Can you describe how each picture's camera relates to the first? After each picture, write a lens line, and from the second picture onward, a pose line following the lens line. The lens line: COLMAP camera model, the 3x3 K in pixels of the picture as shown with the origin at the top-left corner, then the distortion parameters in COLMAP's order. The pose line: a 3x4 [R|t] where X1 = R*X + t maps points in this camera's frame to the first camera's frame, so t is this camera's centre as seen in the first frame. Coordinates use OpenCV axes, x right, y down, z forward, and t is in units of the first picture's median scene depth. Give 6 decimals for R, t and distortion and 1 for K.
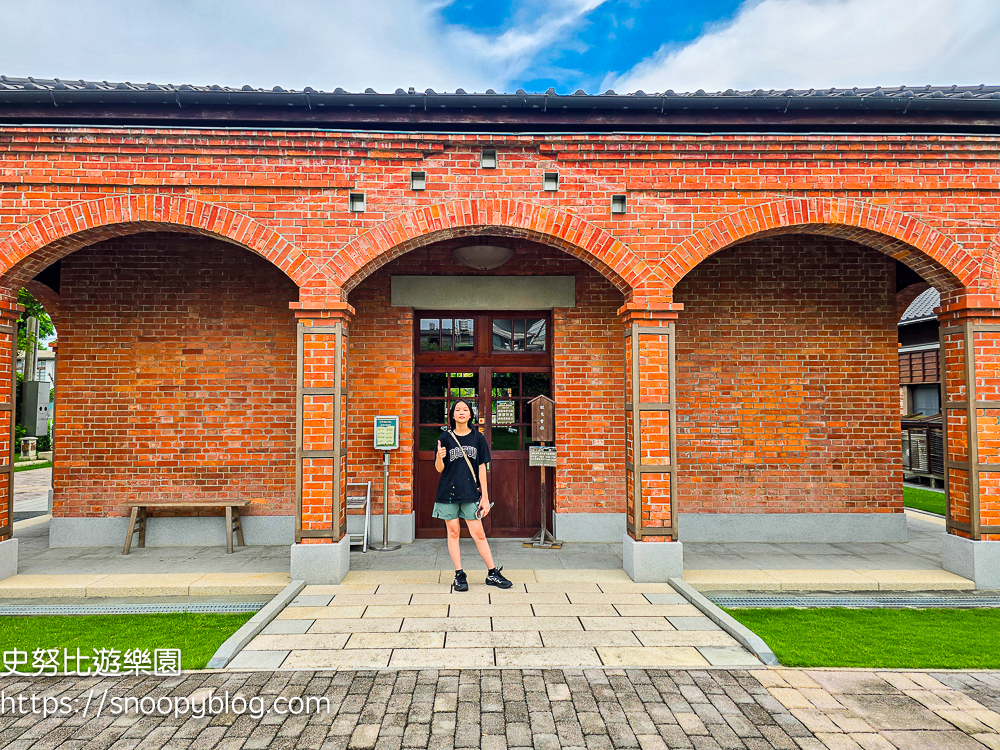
lens RADIAL K [[678.0, 0, 493.8], [0, 678.0, 365.2], [0, 0, 1]] dist [0.067154, -0.067692]
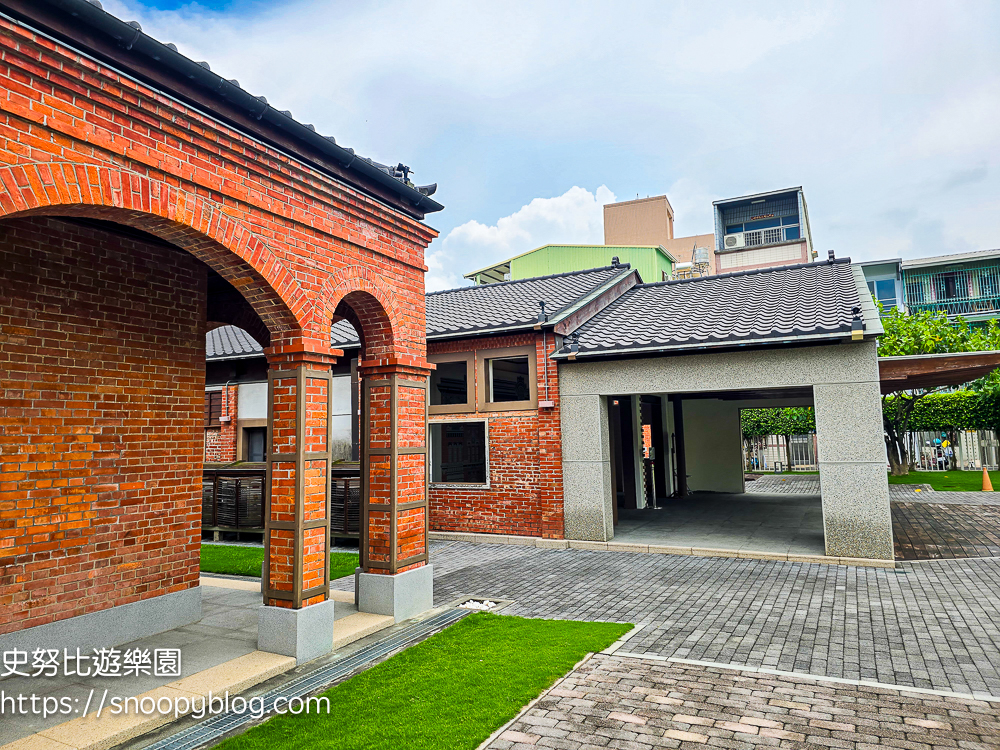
lens RADIAL K [[678.0, 0, 493.8], [0, 678.0, 365.2], [0, 0, 1]] dist [0.067154, -0.067692]
pose [[0.492655, 0.082982, 0.866259, 0.022111], [-0.028928, 0.996455, -0.079002, 0.000330], [-0.869744, 0.013861, 0.493309, 0.320837]]
